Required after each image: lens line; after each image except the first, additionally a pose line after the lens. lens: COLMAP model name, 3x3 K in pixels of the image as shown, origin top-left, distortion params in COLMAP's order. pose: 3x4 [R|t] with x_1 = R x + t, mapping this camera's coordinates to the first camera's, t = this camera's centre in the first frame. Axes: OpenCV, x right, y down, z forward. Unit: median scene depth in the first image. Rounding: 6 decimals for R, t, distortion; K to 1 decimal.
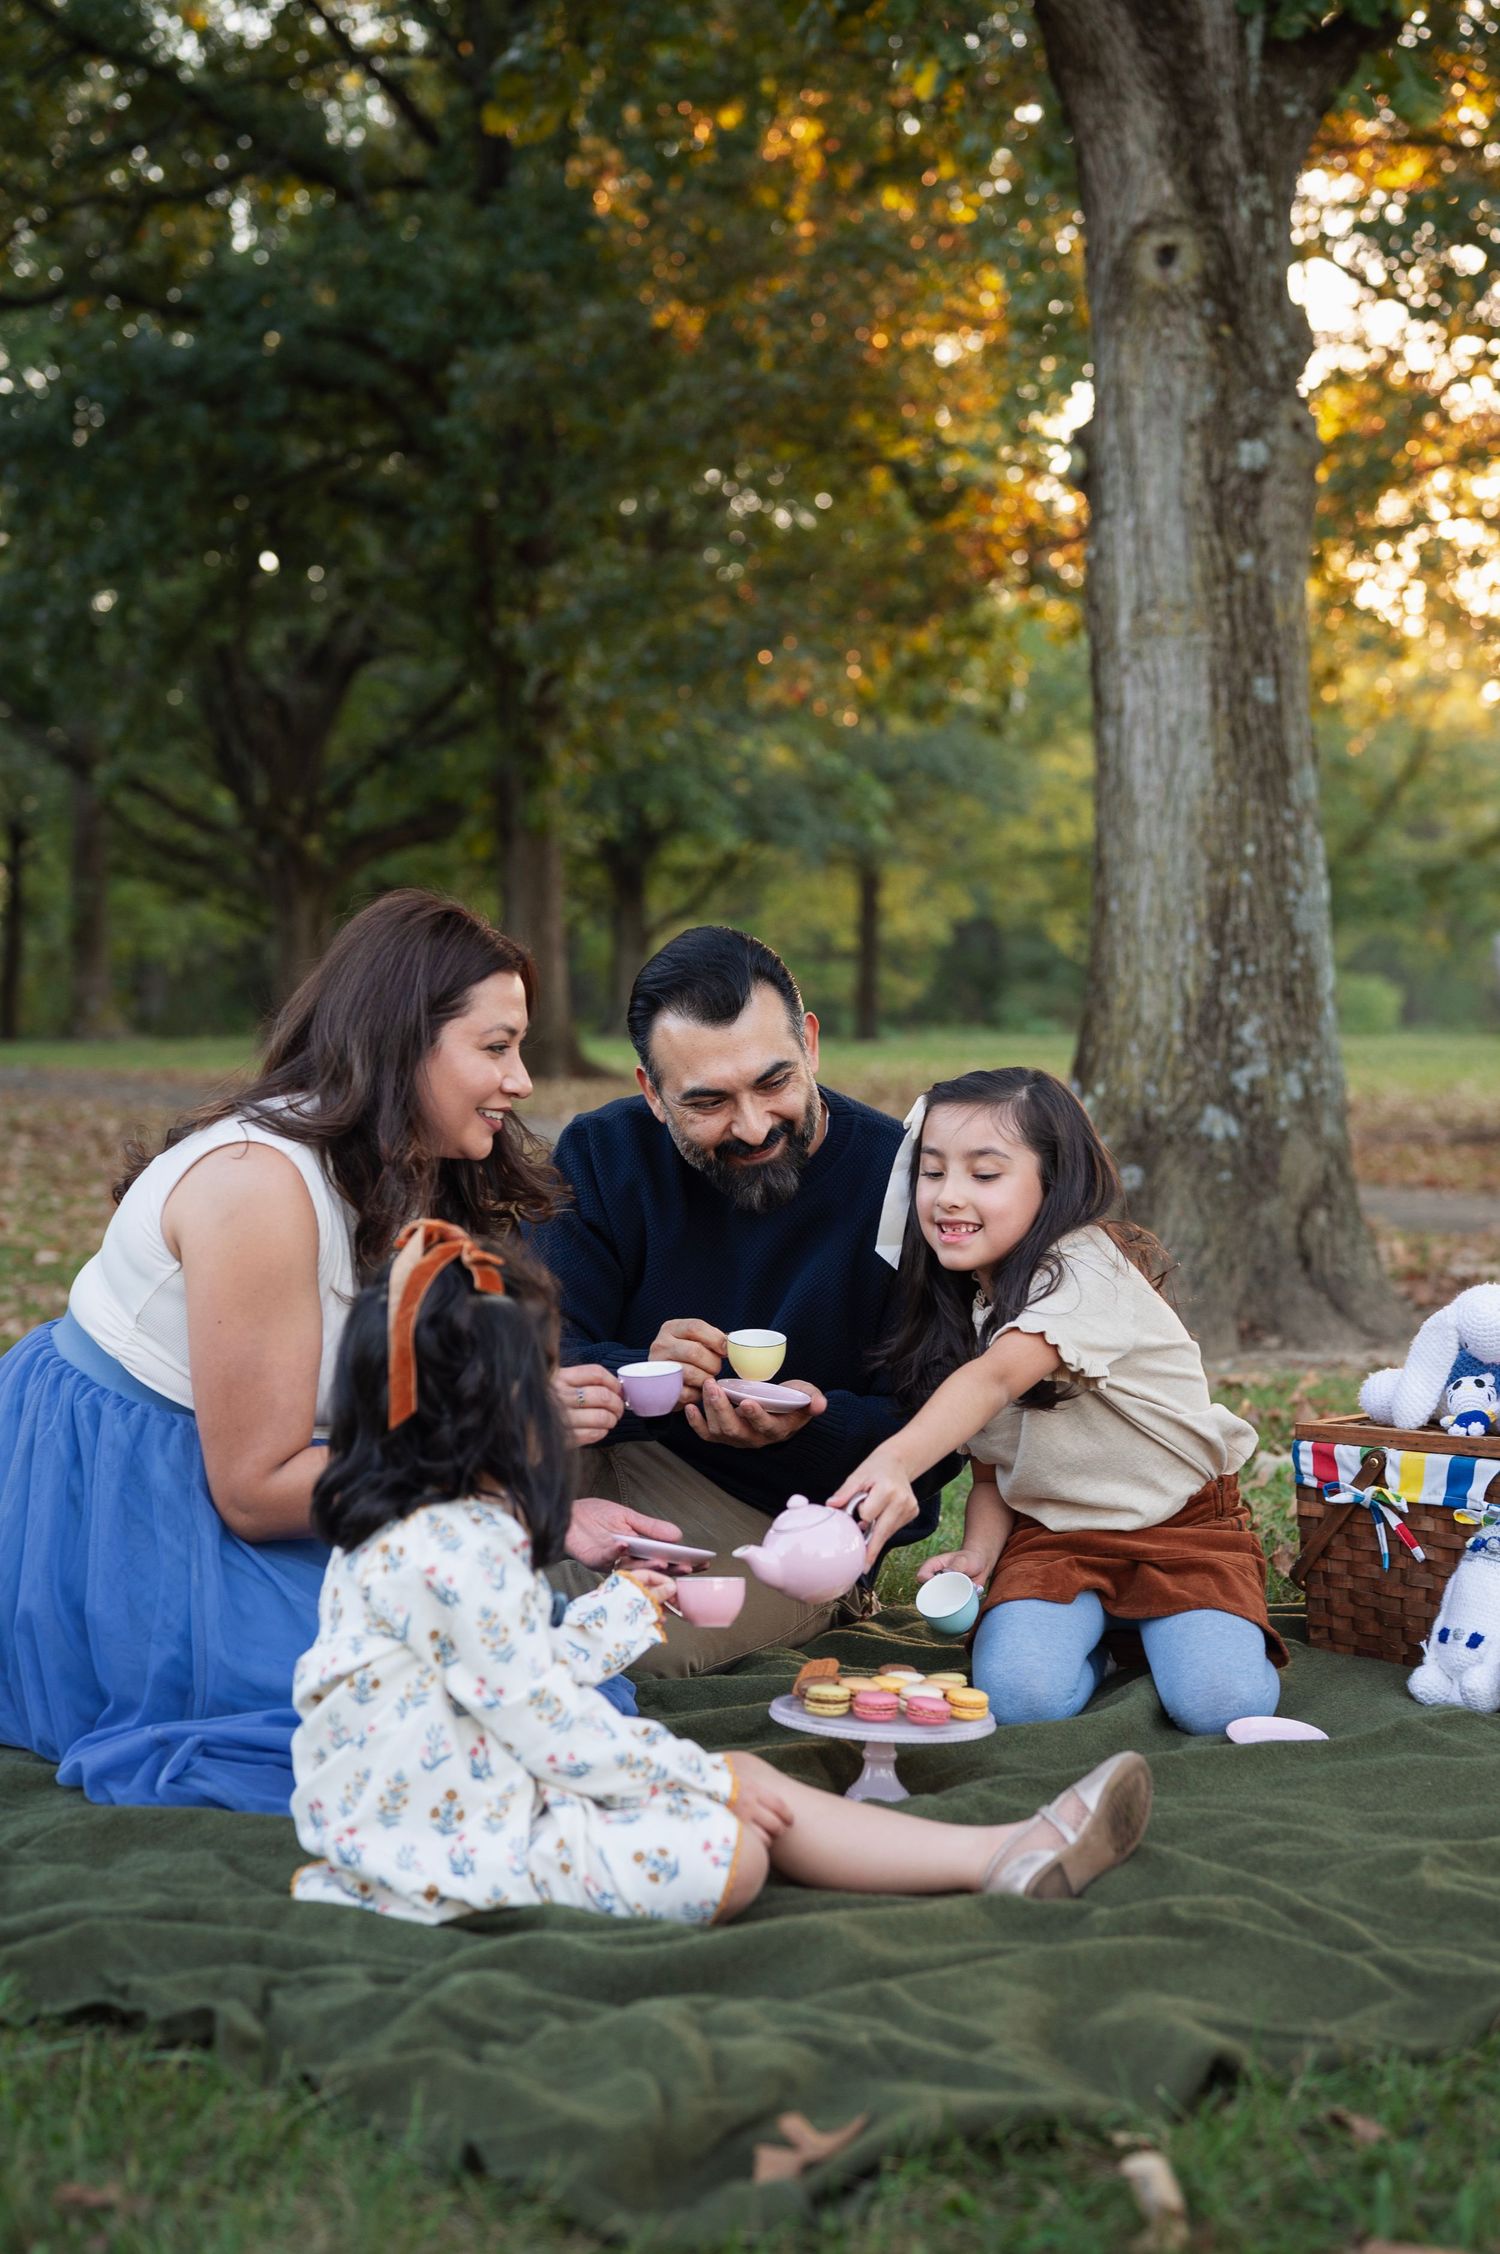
lens RADIAL K [[3300.4, 0, 800.9], [0, 3300.4, 1131.9], [0, 0, 1]] dist [0.004030, -0.022193]
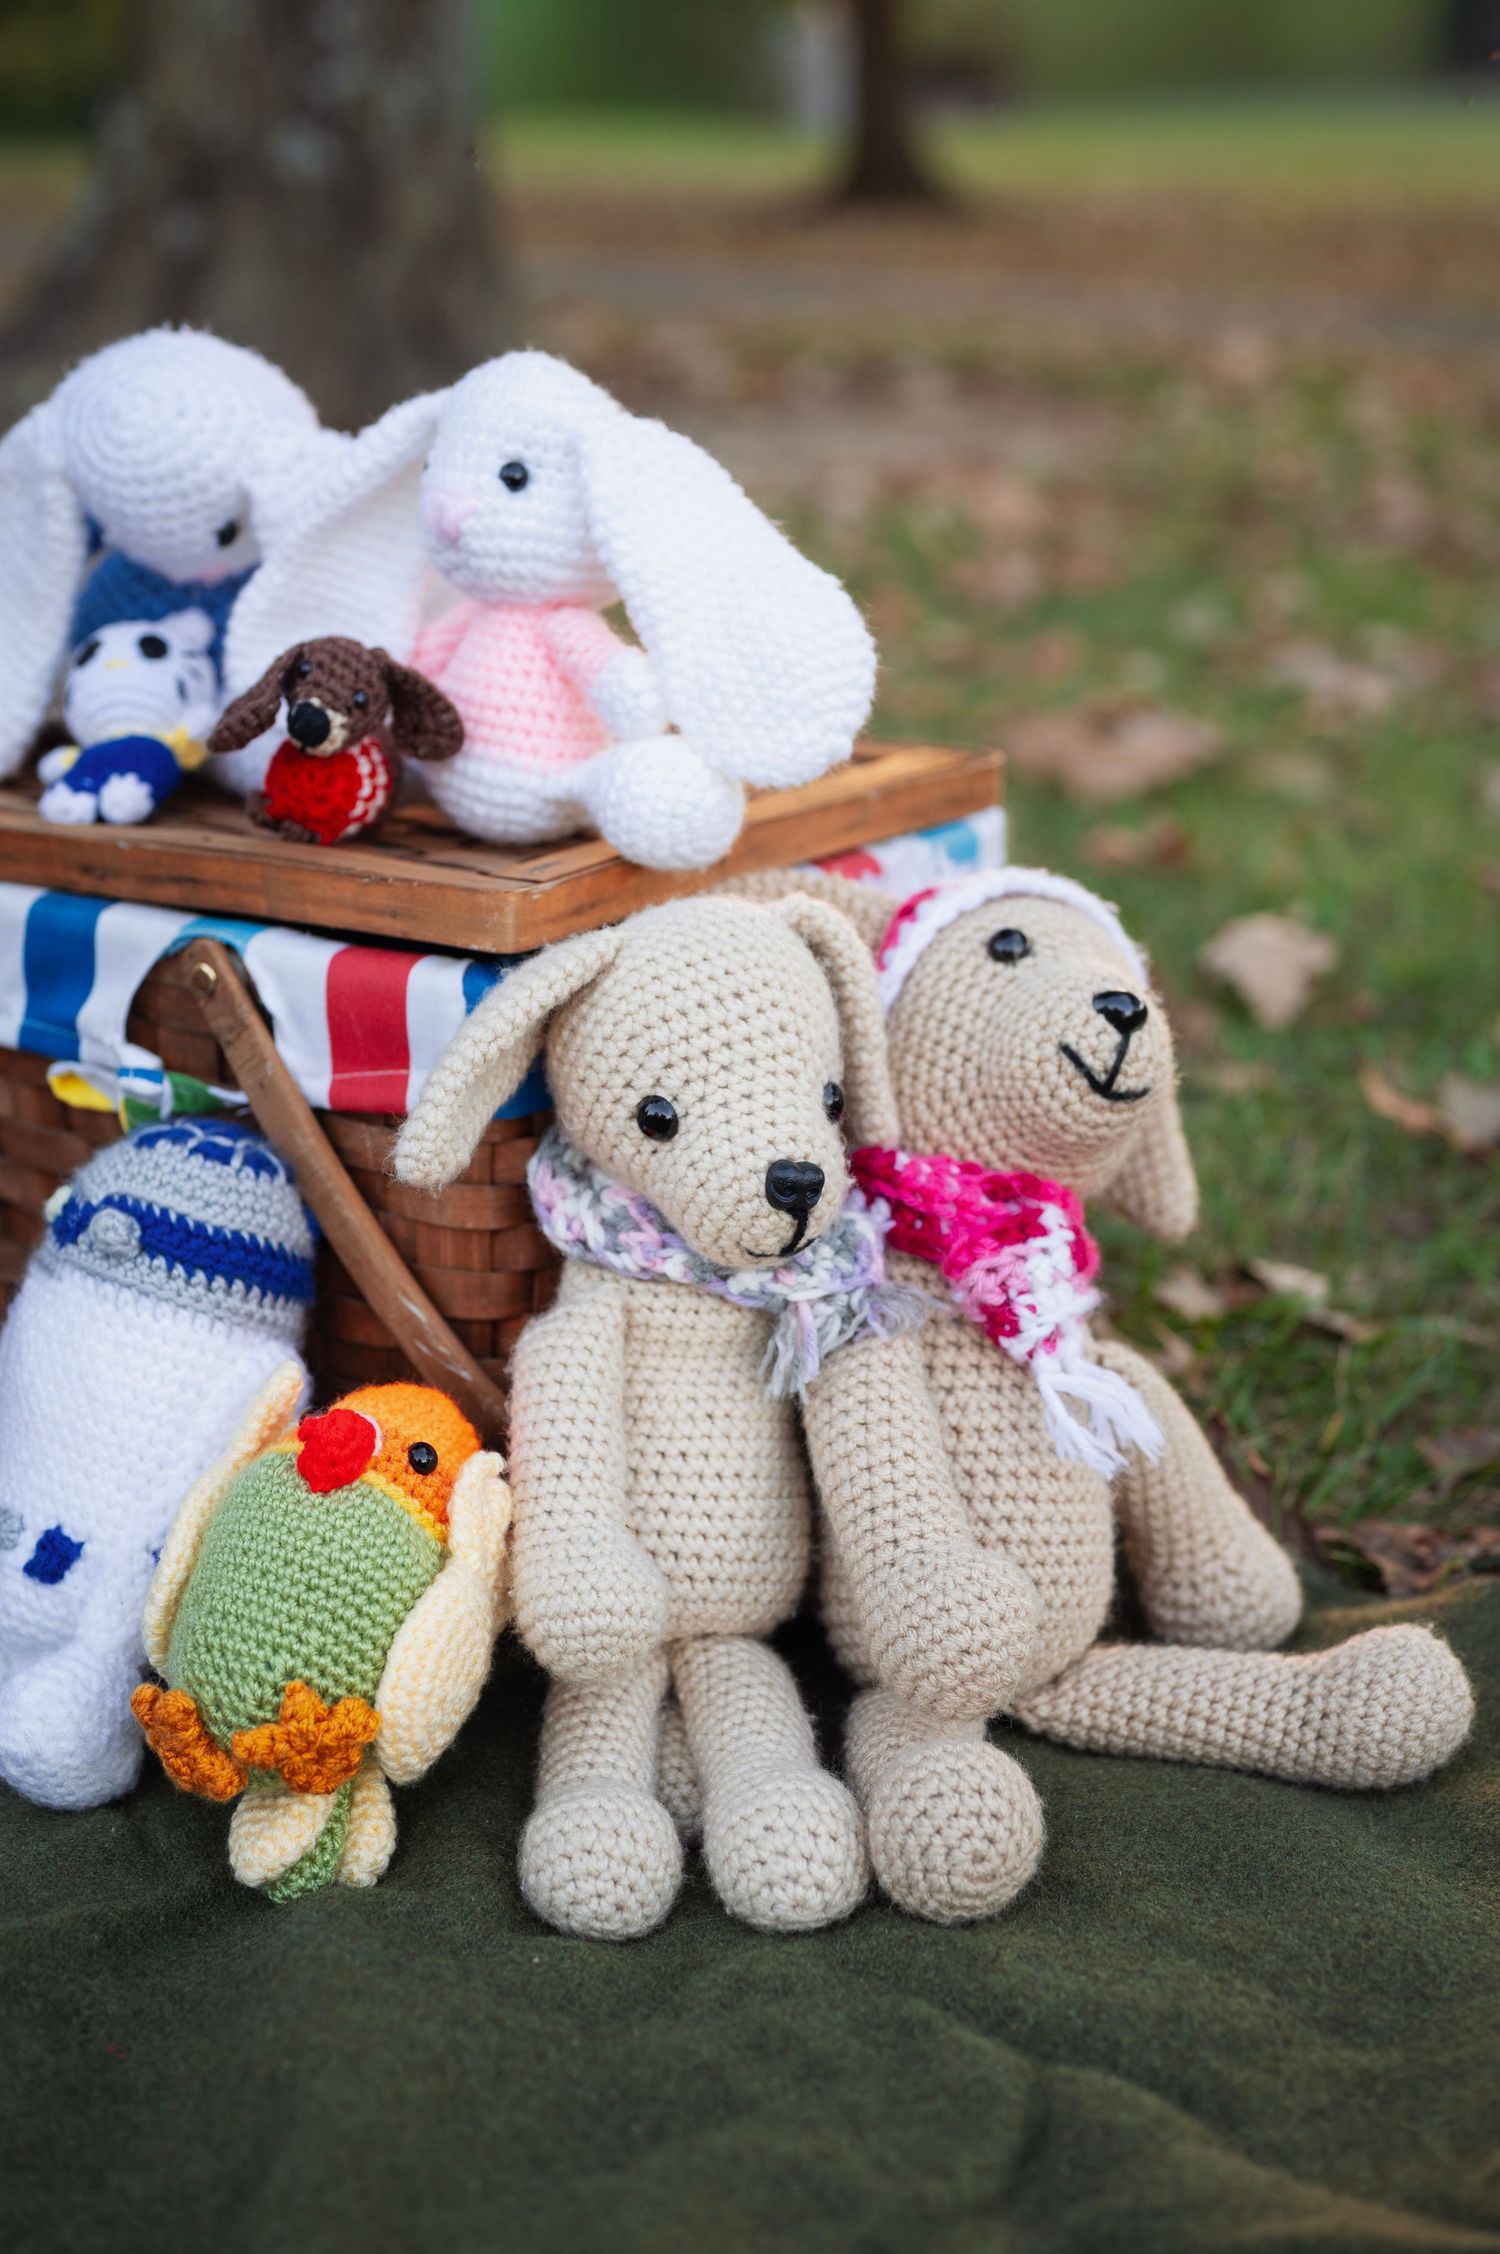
lens RADIAL K [[3201.6, 0, 765.4], [0, 3201.6, 1175.3], [0, 0, 1]] dist [-0.004565, 0.029269]
pose [[0.978963, -0.063603, 0.193873, 0.084182], [0.005887, 0.958584, 0.284751, 0.015662], [-0.203955, -0.277619, 0.938792, 0.286601]]
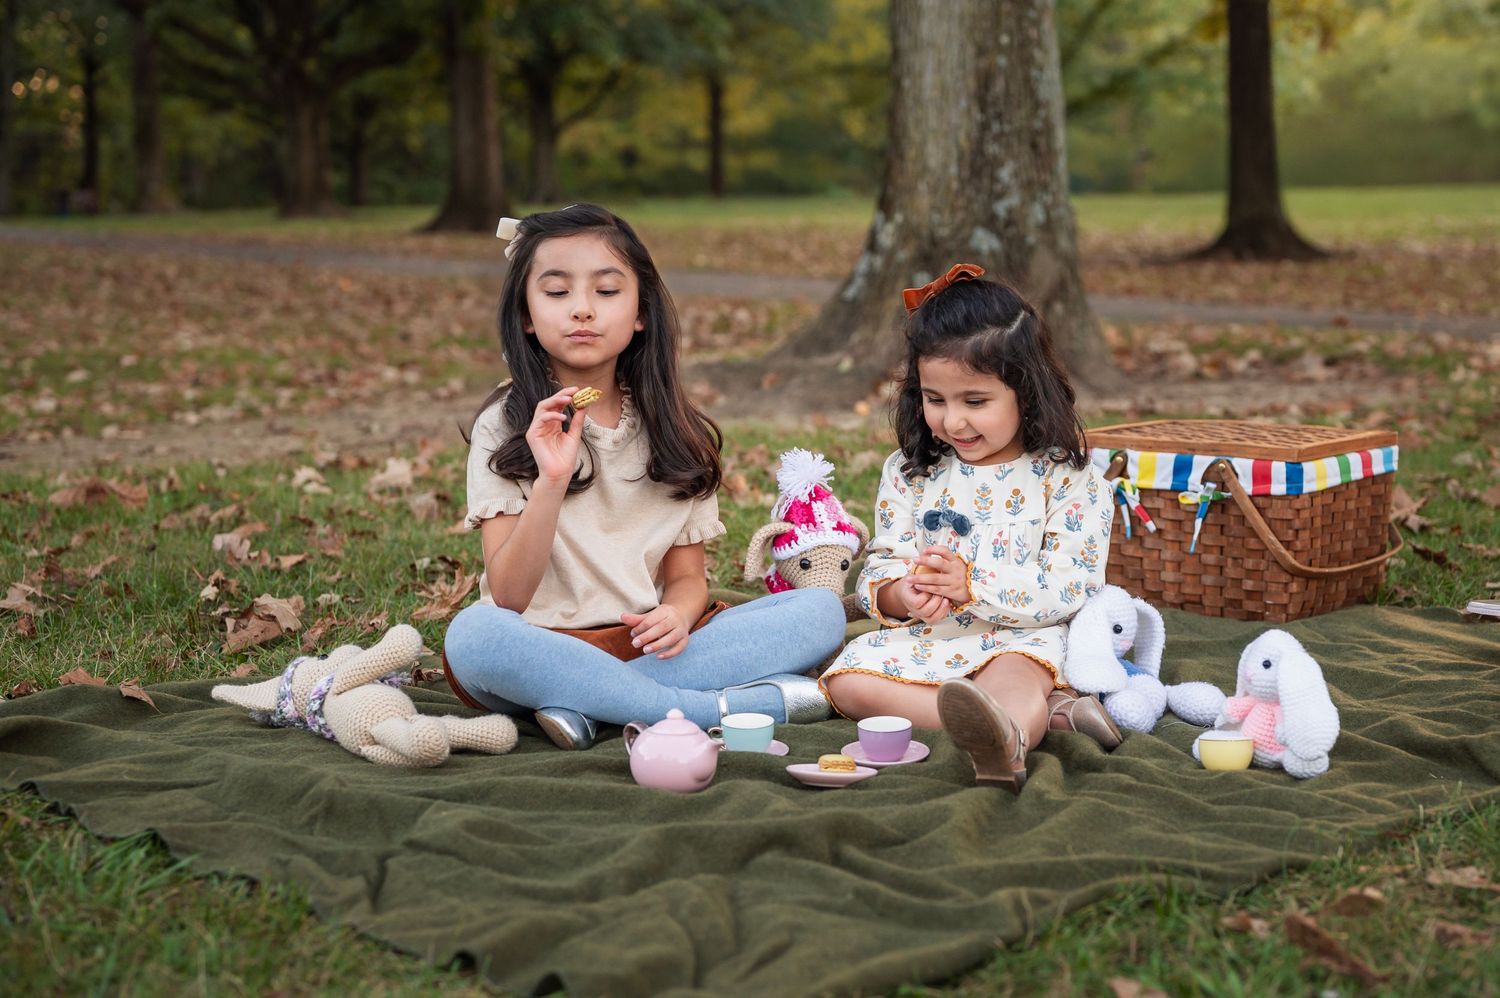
lens RADIAL K [[2362.0, 0, 771.2], [0, 2362.0, 498.5], [0, 0, 1]] dist [-0.000349, 0.035264]
pose [[0.998914, -0.023441, 0.040262, -0.004620], [0.019489, 0.995202, 0.095883, 0.007951], [-0.042316, -0.094995, 0.994578, 0.011824]]
